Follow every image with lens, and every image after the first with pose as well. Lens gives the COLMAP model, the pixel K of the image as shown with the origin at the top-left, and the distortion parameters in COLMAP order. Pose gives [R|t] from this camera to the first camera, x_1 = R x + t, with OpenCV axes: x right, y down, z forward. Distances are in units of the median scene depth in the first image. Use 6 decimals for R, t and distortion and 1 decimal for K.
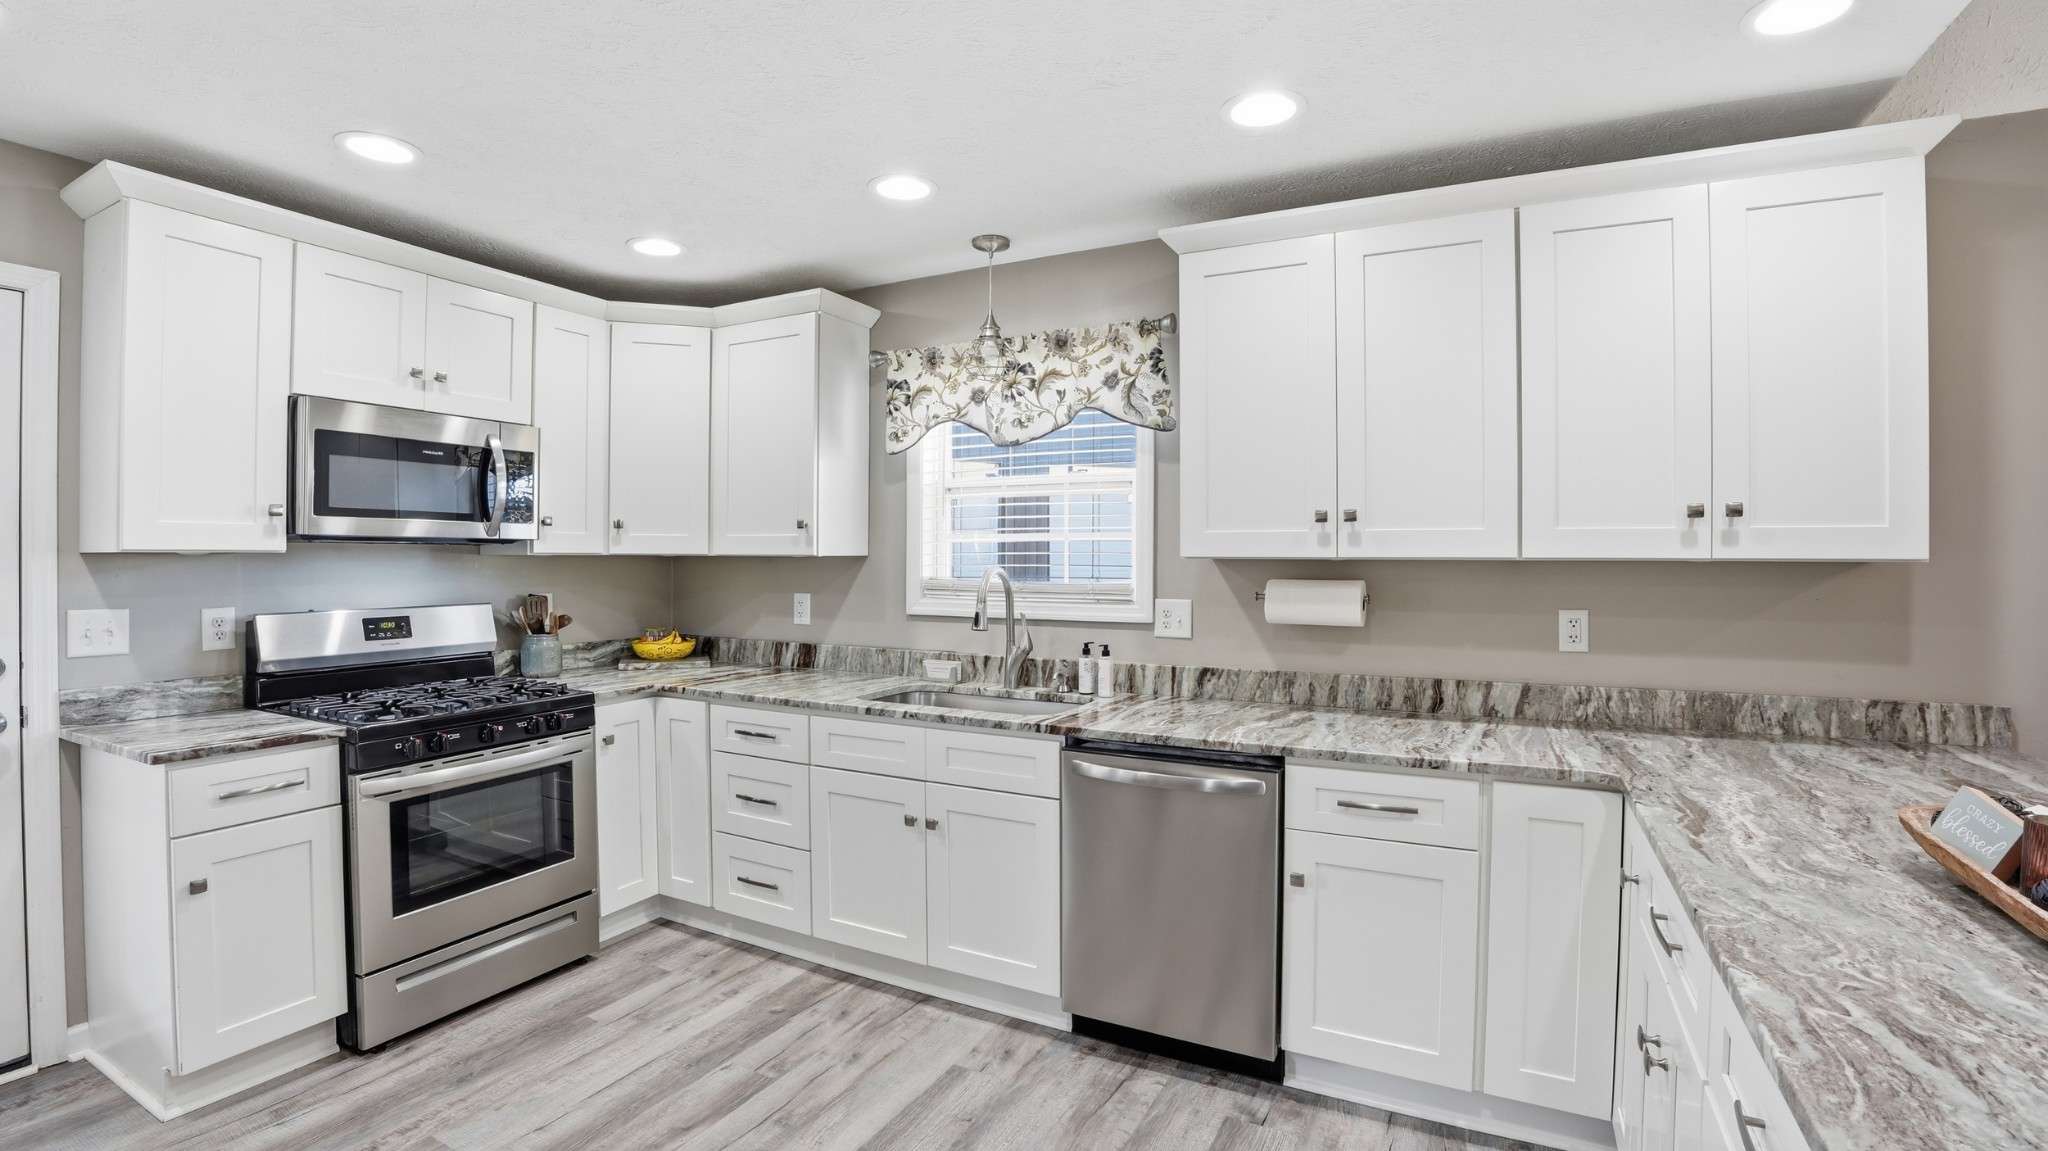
lens RADIAL K [[895.2, 0, 1032.6], [0, 895.2, 566.9], [0, 0, 1]] dist [-0.049240, 0.003525]
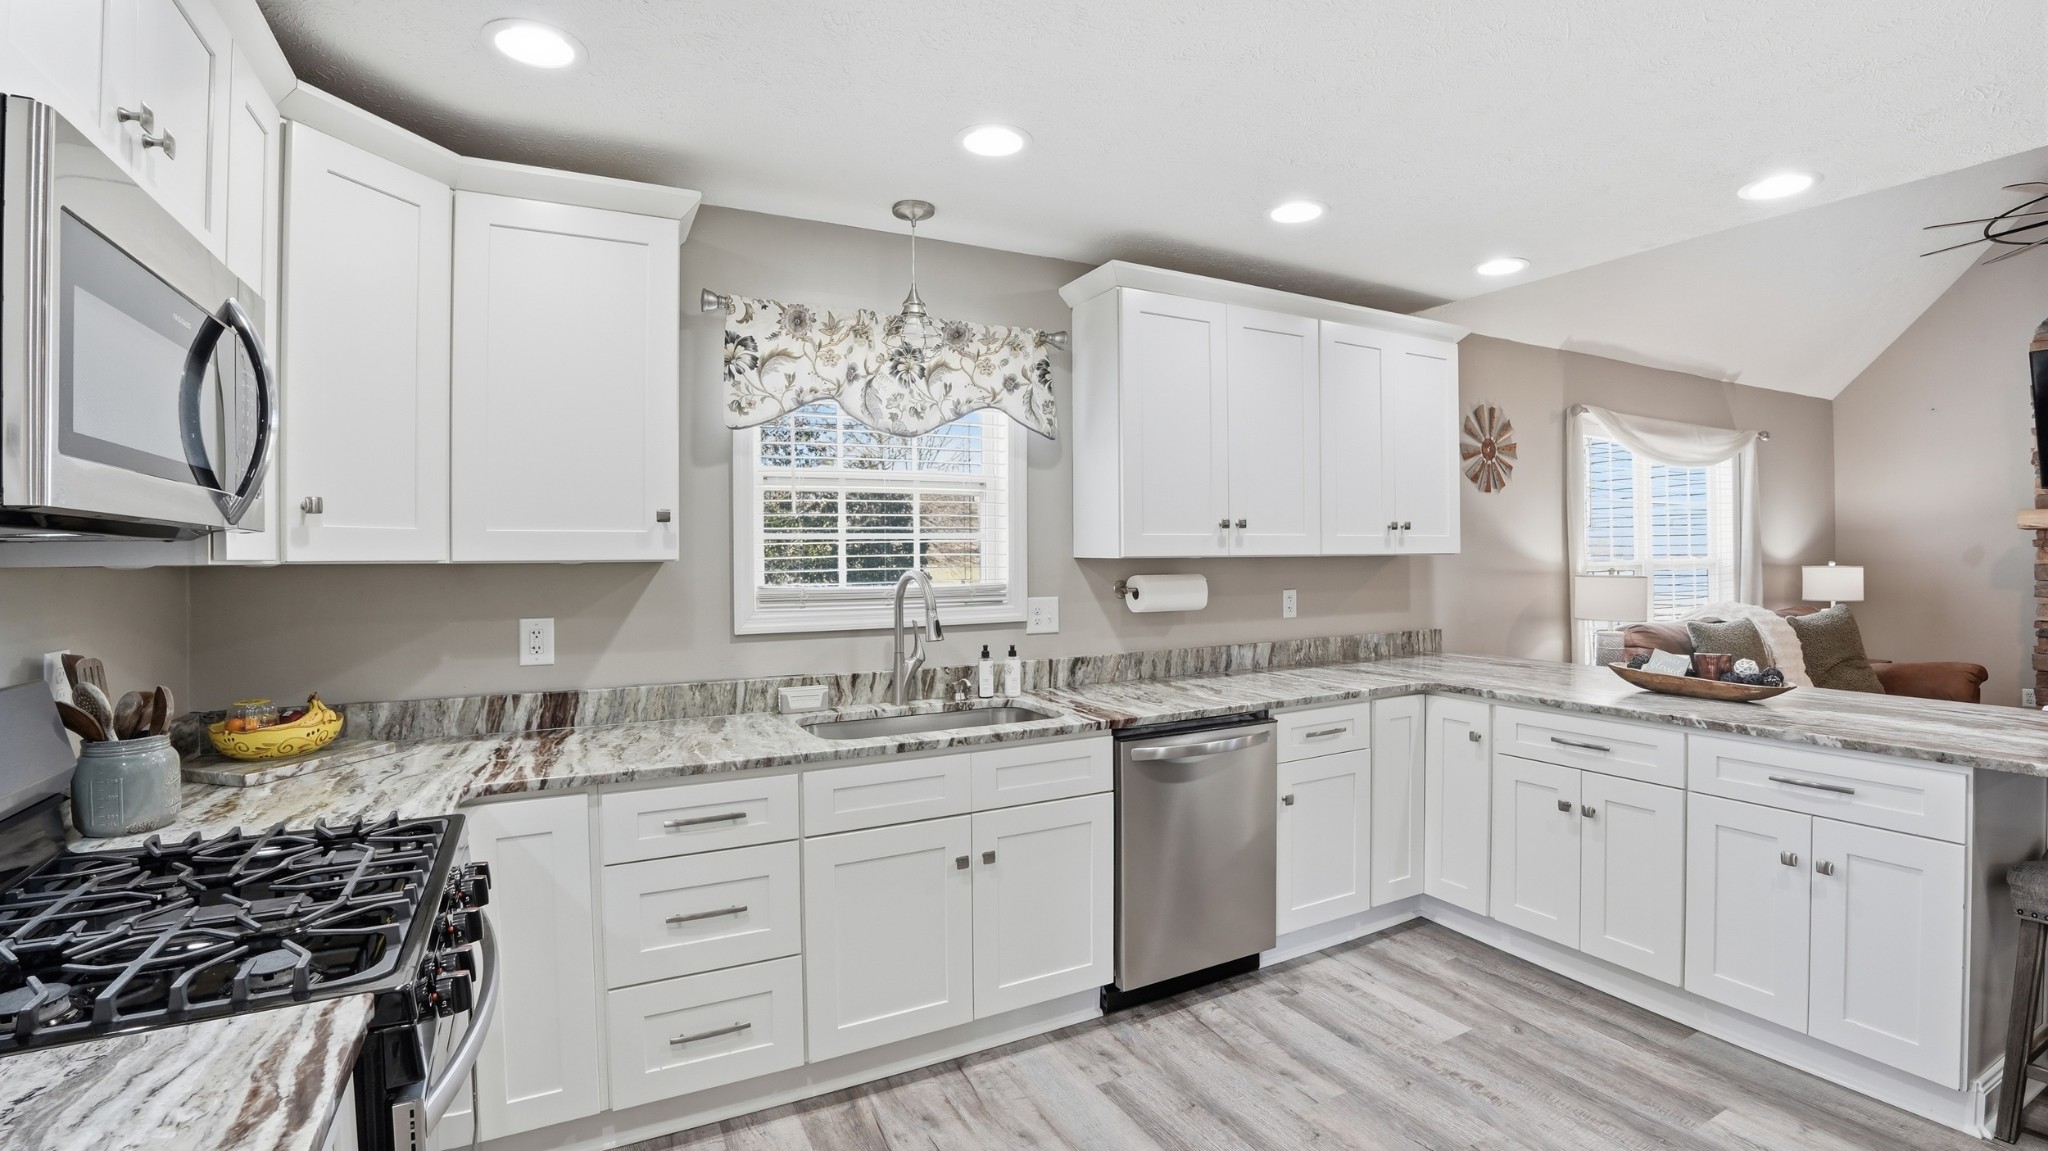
lens RADIAL K [[895.2, 0, 1014.6], [0, 895.2, 568.3], [0, 0, 1]] dist [-0.049240, 0.003525]
pose [[0.584728, -0.017536, 0.811040, -0.746383], [0.021618, 0.999748, 0.006031, -0.005685], [-0.810942, 0.014006, 0.584959, 0.413114]]
